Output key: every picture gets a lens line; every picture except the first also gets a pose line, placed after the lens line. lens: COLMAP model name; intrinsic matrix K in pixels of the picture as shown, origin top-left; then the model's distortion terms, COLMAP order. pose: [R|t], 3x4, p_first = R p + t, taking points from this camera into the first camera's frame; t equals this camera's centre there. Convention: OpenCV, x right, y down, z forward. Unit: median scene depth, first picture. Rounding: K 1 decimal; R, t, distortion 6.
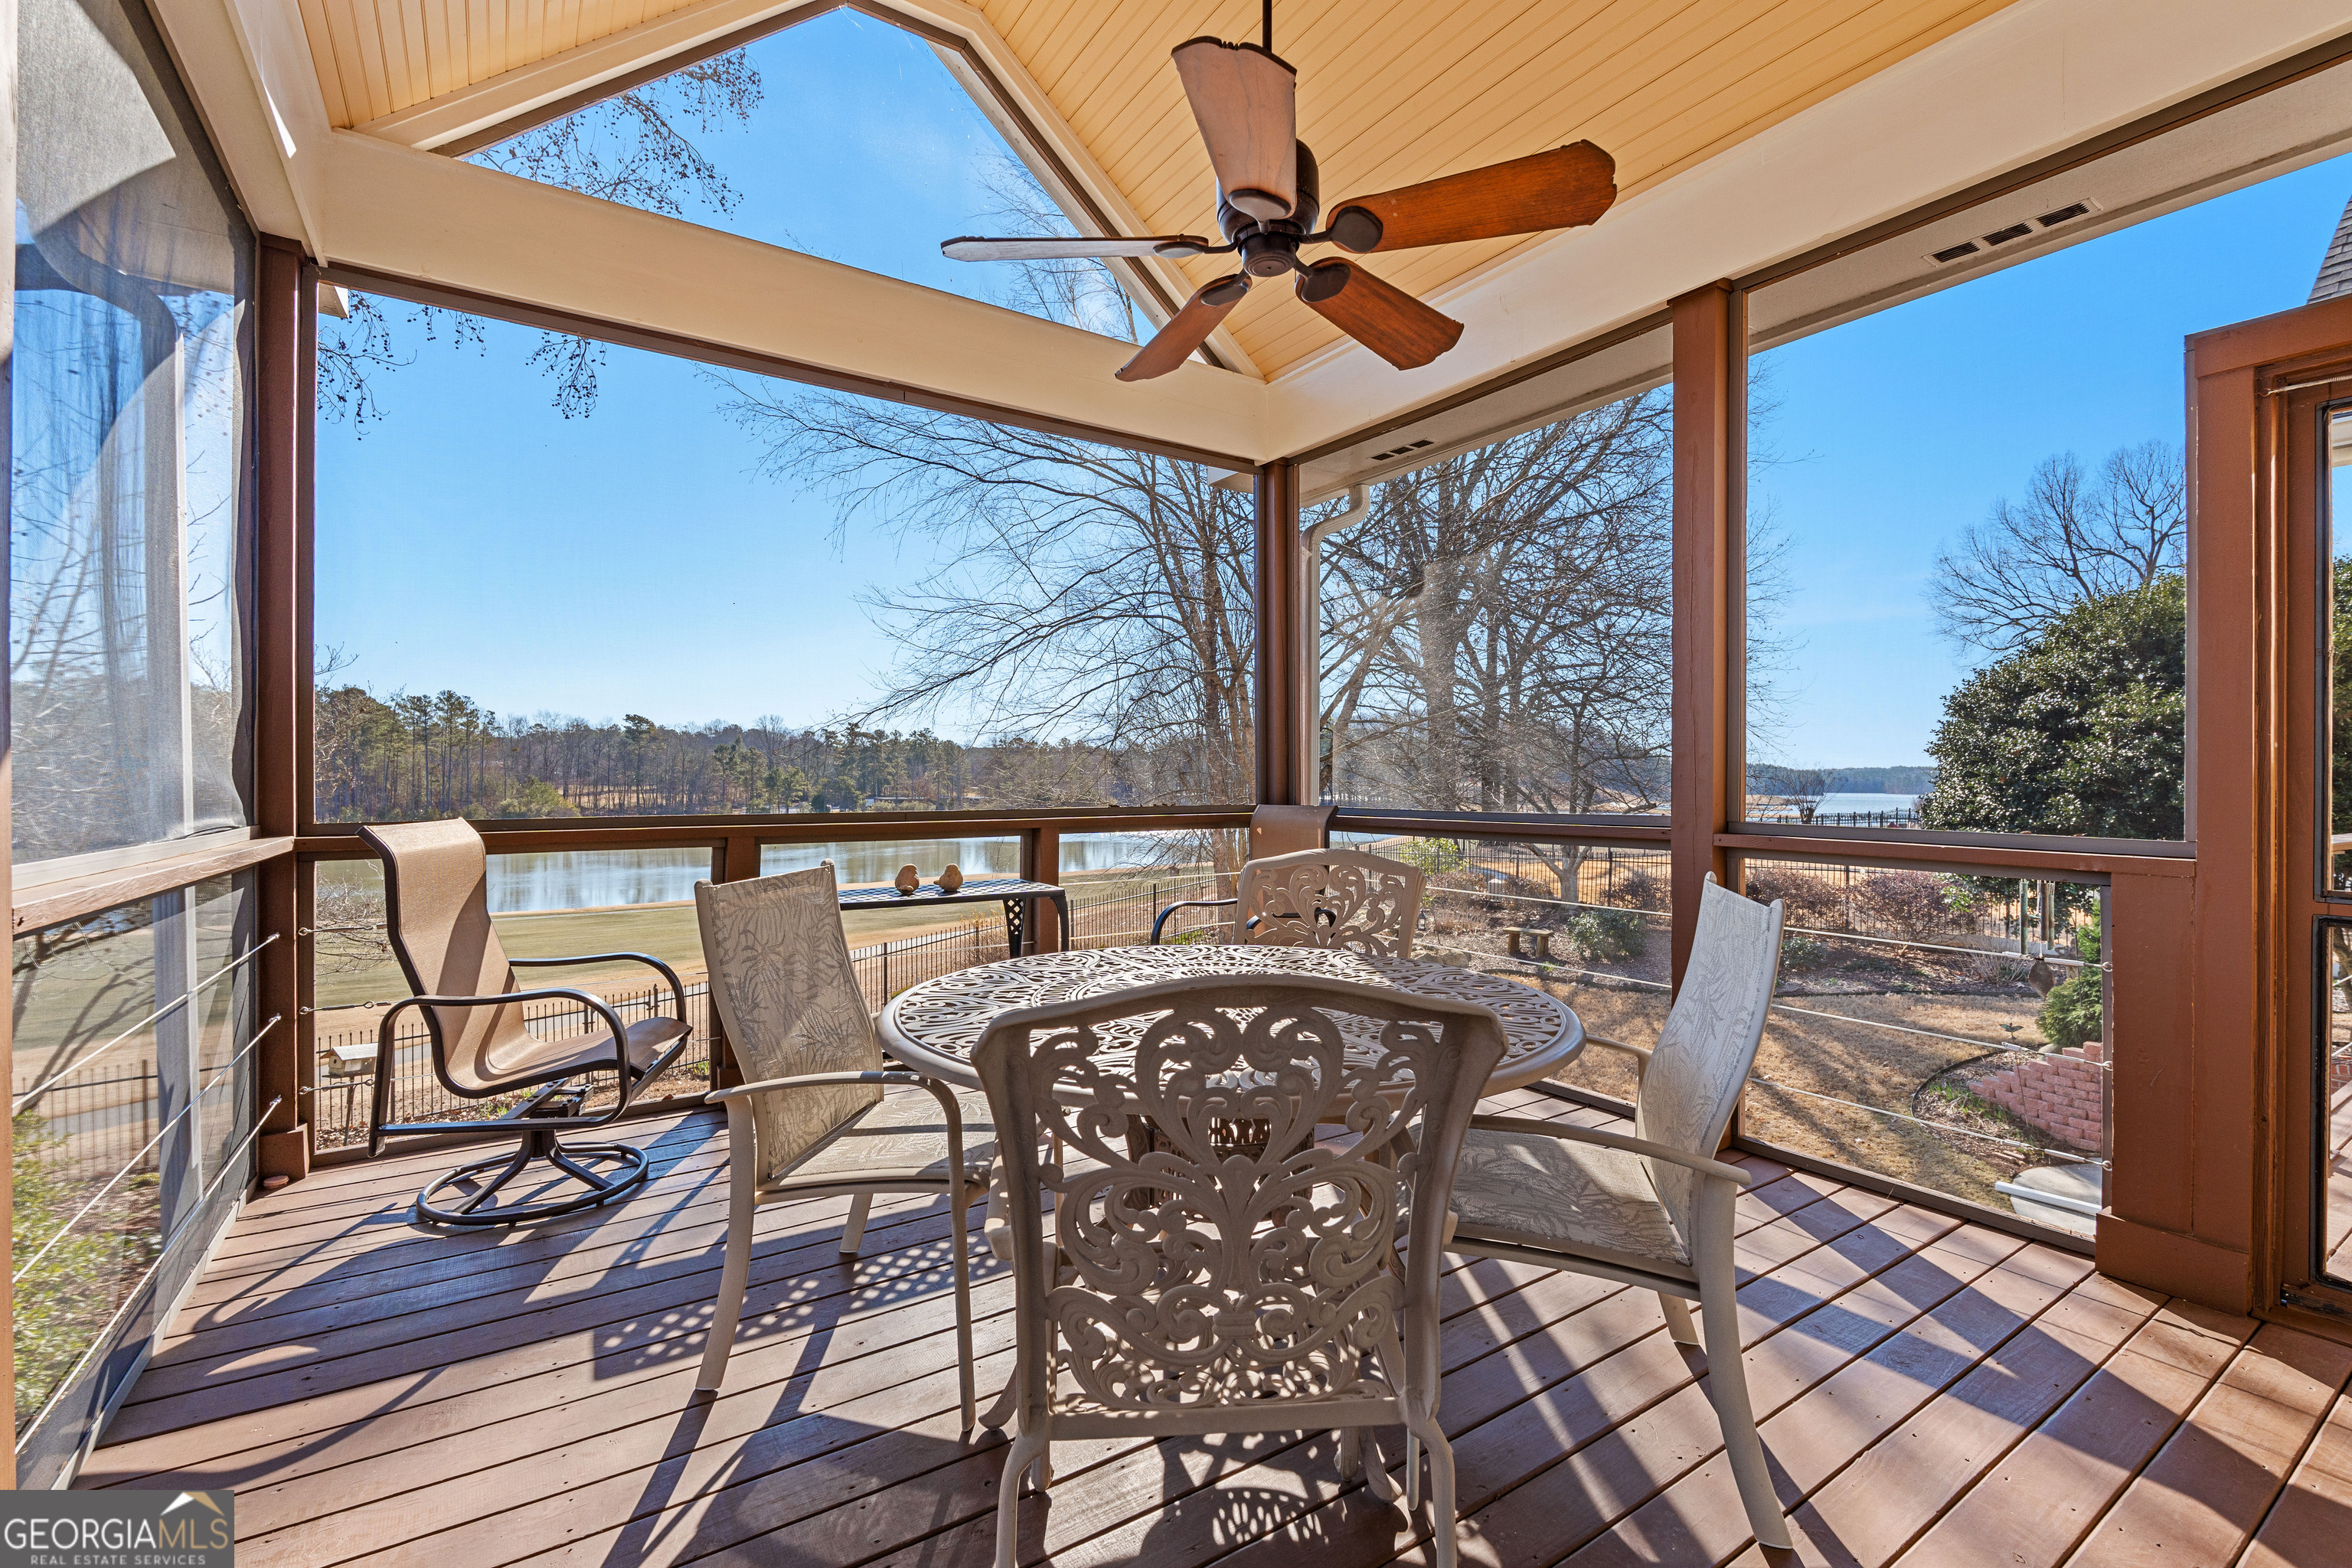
lens RADIAL K [[1018.1, 0, 1184.8], [0, 1018.1, 785.8], [0, 0, 1]] dist [-0.001132, -0.000487]
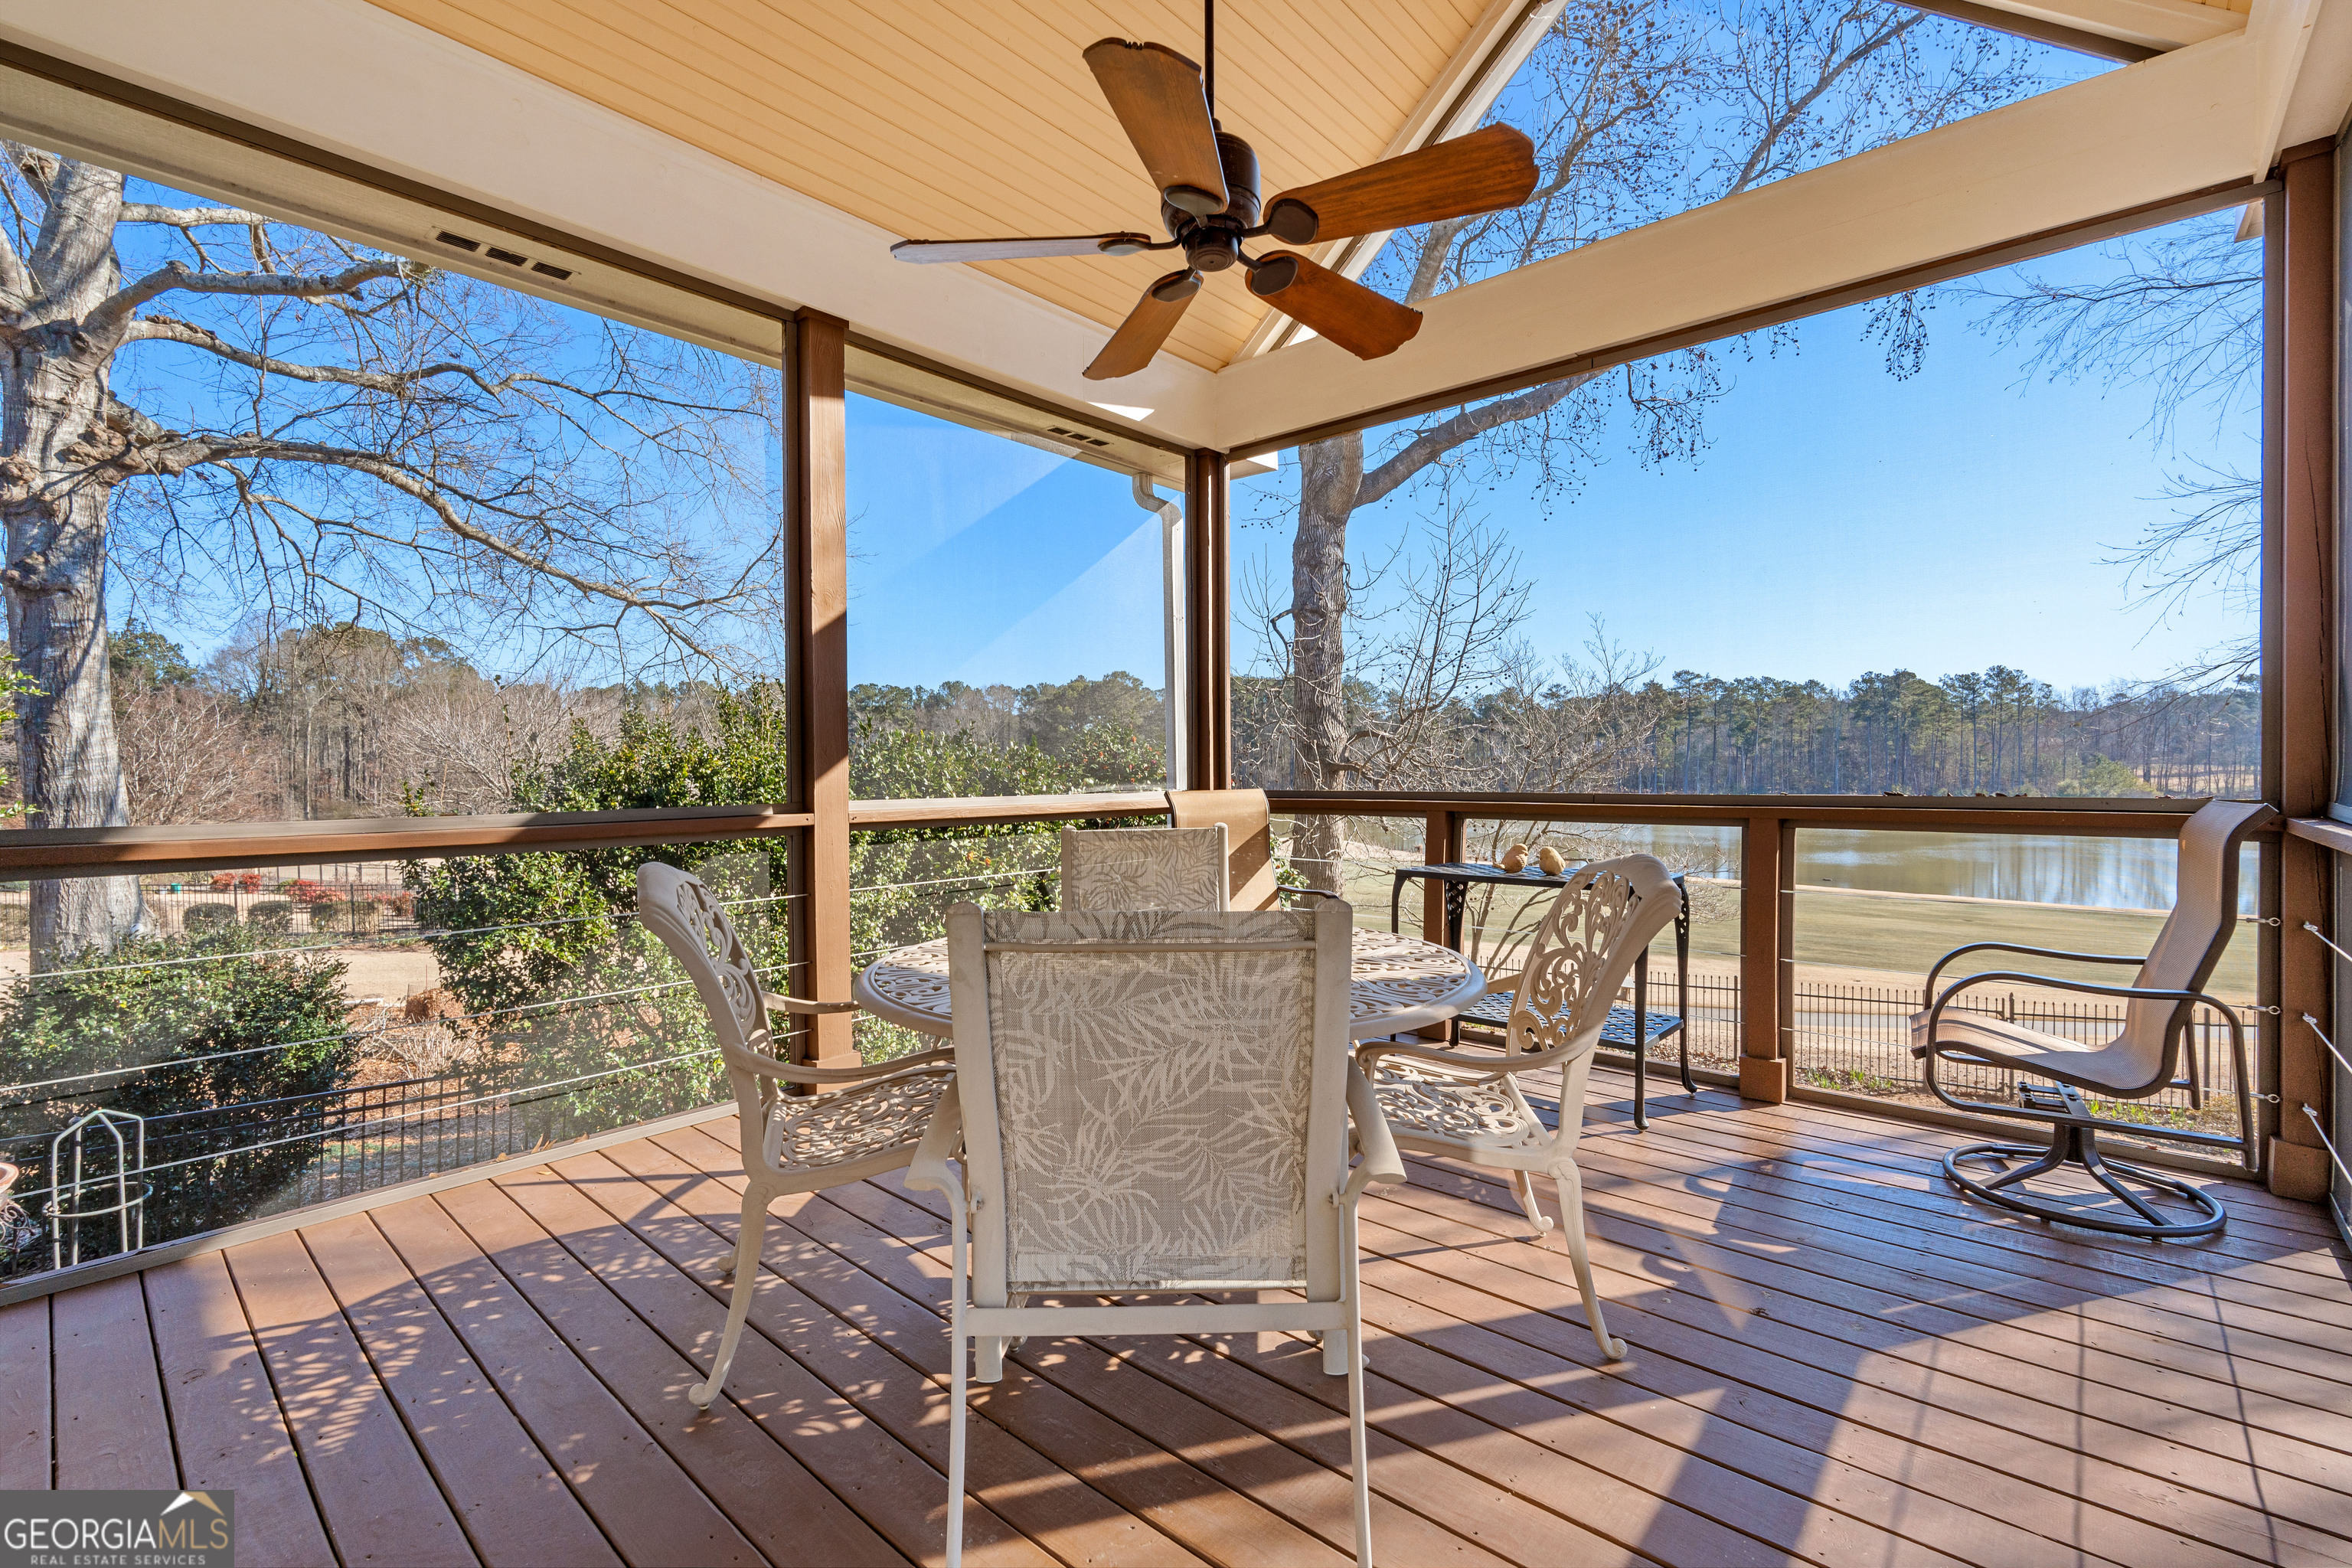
lens RADIAL K [[1018.1, 0, 1184.8], [0, 1018.1, 785.8], [0, 0, 1]] dist [-0.001132, -0.000487]
pose [[0.261657, 0.019590, -0.964962, 0.151550], [0.000478, 0.999791, 0.020427, -0.000795], [0.965161, -0.005806, 0.261593, 0.101193]]
